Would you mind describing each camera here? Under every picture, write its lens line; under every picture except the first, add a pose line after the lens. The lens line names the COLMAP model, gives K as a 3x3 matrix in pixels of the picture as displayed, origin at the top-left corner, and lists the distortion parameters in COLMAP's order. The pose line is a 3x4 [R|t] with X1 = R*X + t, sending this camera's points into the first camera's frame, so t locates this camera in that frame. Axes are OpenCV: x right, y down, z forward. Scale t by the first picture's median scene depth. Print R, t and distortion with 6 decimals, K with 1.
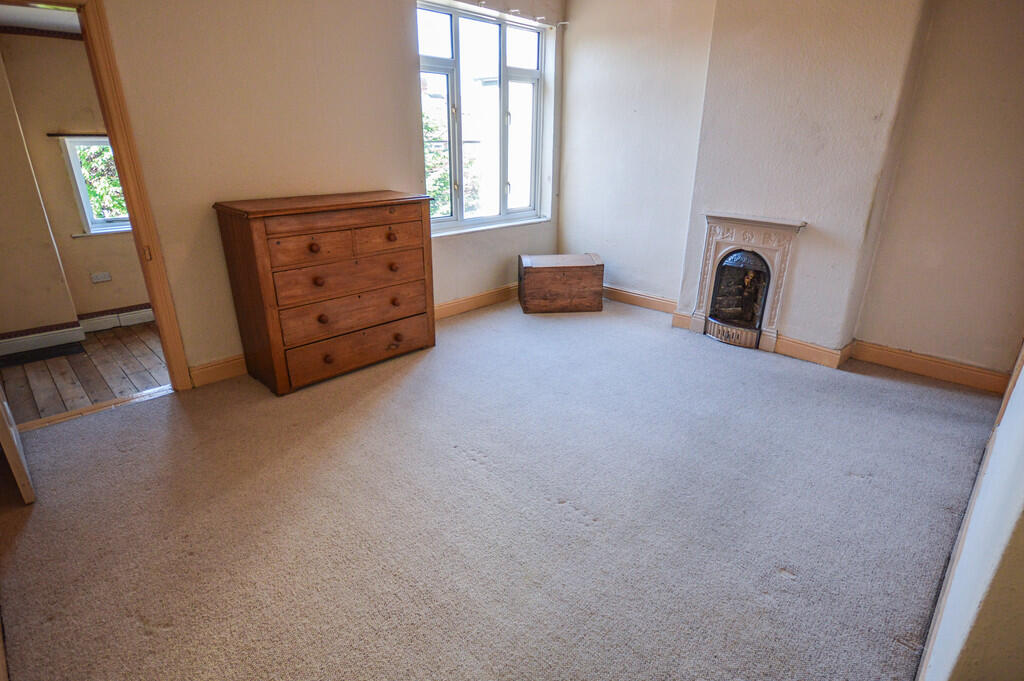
lens RADIAL K [[524.6, 0, 512.5], [0, 524.6, 340.8], [0, 0, 1]] dist [-0.006224, -0.000861]
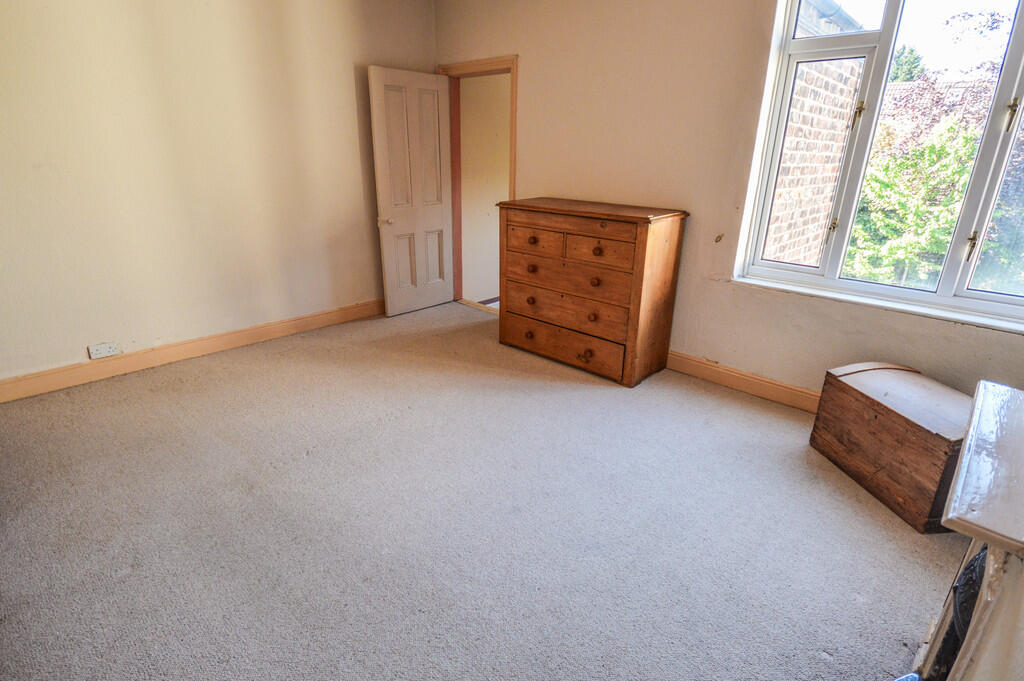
lens RADIAL K [[524.6, 0, 515.0], [0, 524.6, 344.7], [0, 0, 1]] dist [-0.006224, -0.000861]
pose [[0.032315, 0.346678, -0.937428, 0.762957], [-0.376190, 0.873164, 0.309944, -0.299836], [0.925979, 0.342635, 0.158632, 0.787462]]
